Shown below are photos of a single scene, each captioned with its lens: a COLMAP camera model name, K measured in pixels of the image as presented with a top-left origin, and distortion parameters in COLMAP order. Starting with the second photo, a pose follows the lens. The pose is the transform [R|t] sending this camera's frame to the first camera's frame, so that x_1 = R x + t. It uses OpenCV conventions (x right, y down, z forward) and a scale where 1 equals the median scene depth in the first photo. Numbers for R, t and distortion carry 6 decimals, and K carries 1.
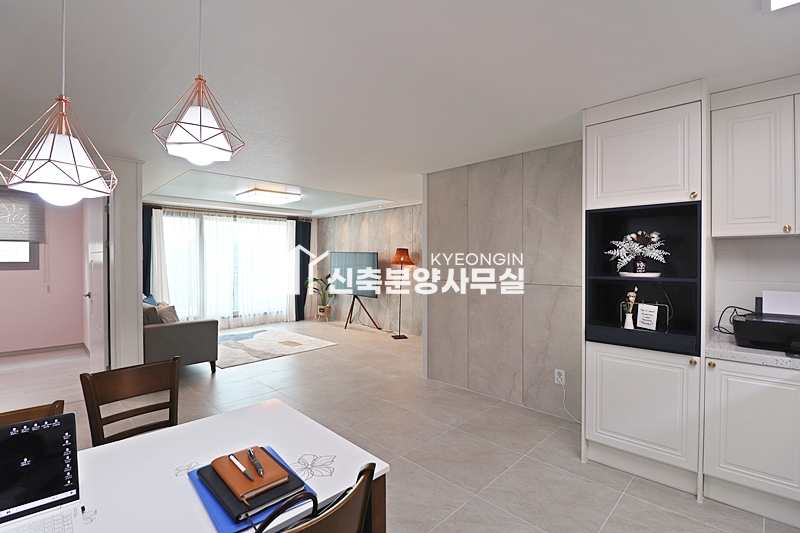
lens RADIAL K [[372.1, 0, 400.0], [0, 372.1, 266.5], [0, 0, 1]] dist [-0.003949, -0.000178]
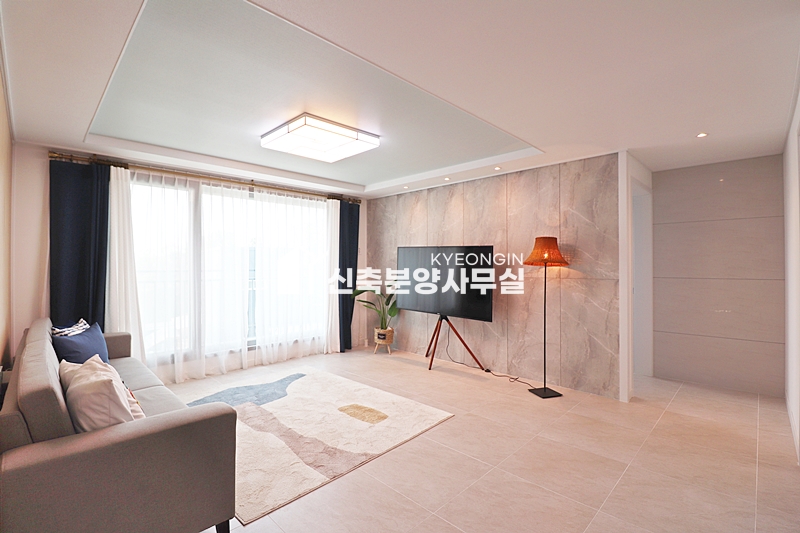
lens RADIAL K [[372.1, 0, 400.0], [0, 372.1, 266.5], [0, 0, 1]] dist [-0.003949, -0.000178]
pose [[0.999996, -0.000355, 0.002872, -0.191701], [0.000388, 0.999932, -0.011698, 0.002706], [-0.002868, 0.011699, 0.999927, 0.367039]]
